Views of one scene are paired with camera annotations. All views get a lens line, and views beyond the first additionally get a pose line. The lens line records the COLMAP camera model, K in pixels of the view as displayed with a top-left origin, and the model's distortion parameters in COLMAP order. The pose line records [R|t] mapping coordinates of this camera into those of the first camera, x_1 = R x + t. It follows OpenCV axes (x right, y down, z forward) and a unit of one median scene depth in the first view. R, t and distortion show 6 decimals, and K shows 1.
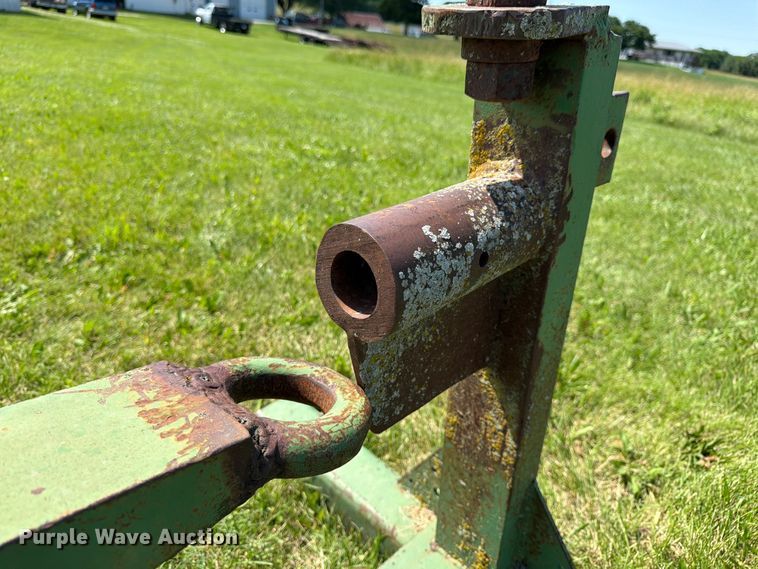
lens RADIAL K [[537.6, 0, 375.6], [0, 537.6, 284.2], [0, 0, 1]] dist [0.018592, -0.030327]
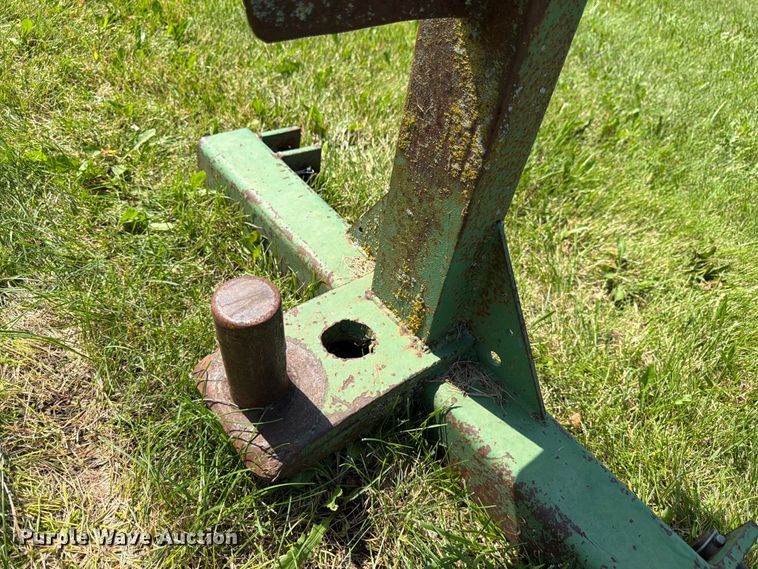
lens RADIAL K [[537.6, 0, 366.4], [0, 537.6, 267.3], [0, 0, 1]] dist [0.018592, -0.030327]
pose [[0.987080, 0.159764, -0.012145, 0.094148], [-0.149784, 0.947017, 0.284118, 0.180034], [0.056894, -0.278629, 0.958712, 0.175066]]
